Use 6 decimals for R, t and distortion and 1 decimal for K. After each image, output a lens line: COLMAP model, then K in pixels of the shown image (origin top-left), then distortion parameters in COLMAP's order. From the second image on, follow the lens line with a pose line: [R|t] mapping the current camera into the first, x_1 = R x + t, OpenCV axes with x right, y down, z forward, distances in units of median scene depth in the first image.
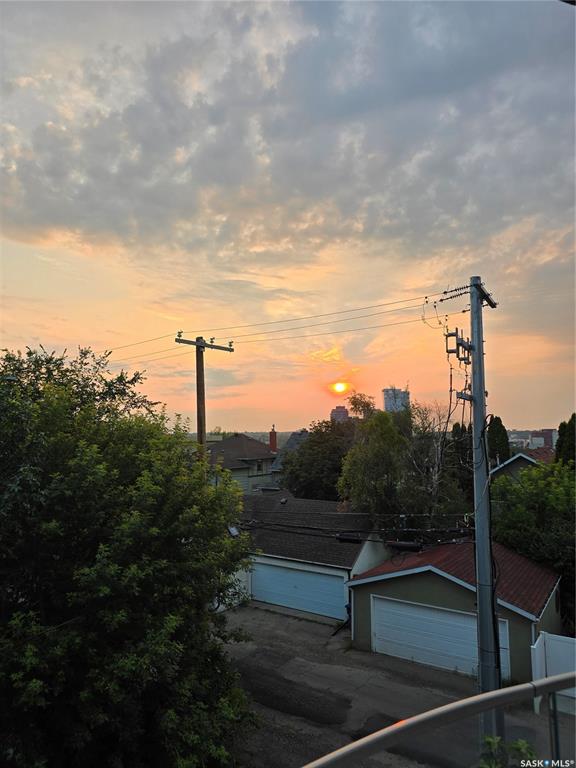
lens RADIAL K [[533.5, 0, 289.8], [0, 533.5, 391.3], [0, 0, 1]] dist [0.069003, -0.015988]
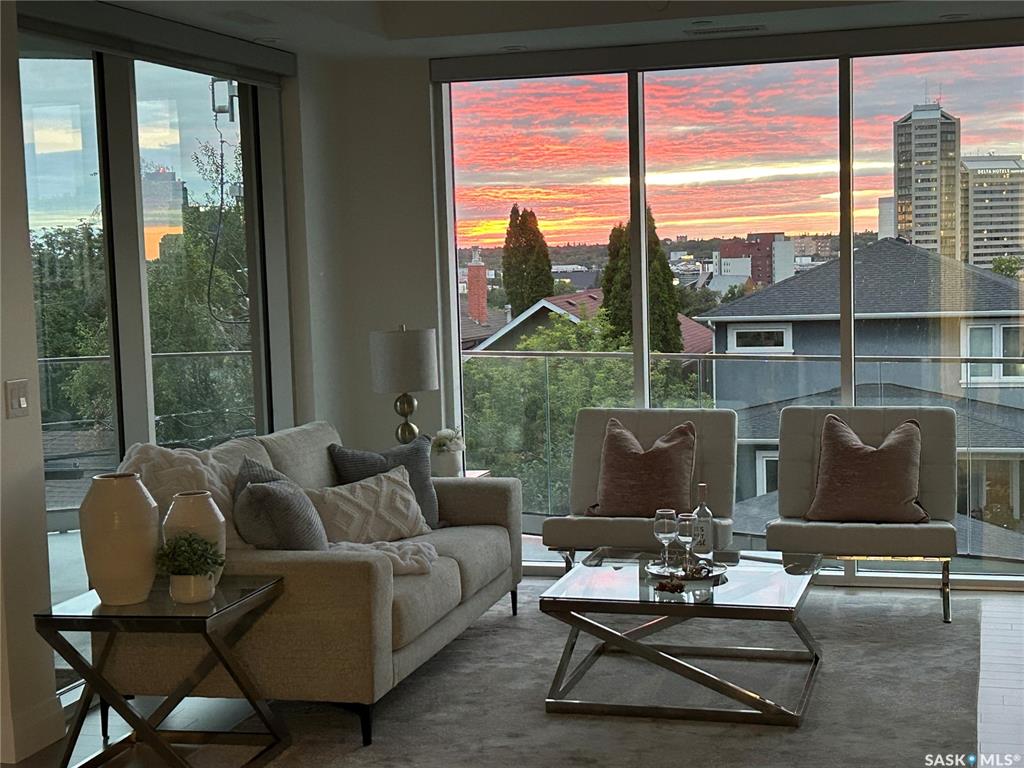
lens RADIAL K [[1689.1, 0, 504.3], [0, 1689.1, 418.6], [0, 0, 1]] dist [0.251390, 0.000000]
pose [[0.958271, -0.049383, 0.281564, 0.027132], [0.000590, 0.985305, 0.170803, -0.024003], [-0.285861, -0.163510, 0.944218, -0.300230]]
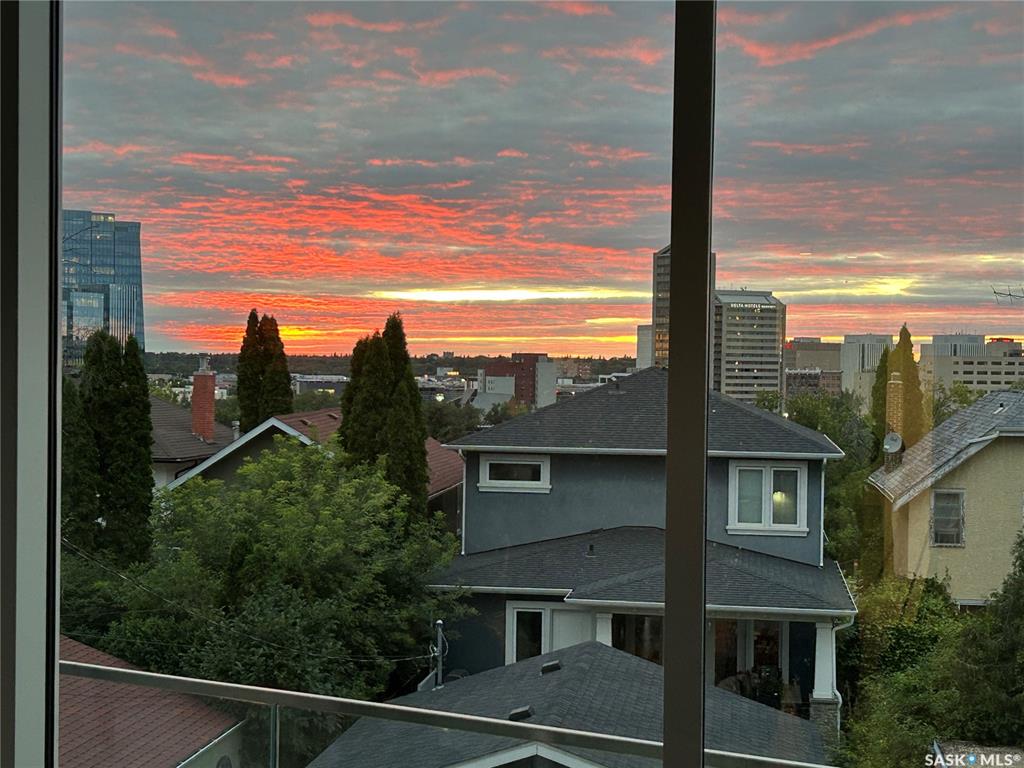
lens RADIAL K [[1689.1, 0, 511.7], [0, 1689.1, 443.7], [0, 0, 1]] dist [0.251390, 0.000000]
pose [[0.909065, -0.001512, 0.416651, 0.111853], [-0.051665, 0.991866, 0.116326, -0.014074], [-0.413438, -0.127274, 0.901593, -0.133956]]
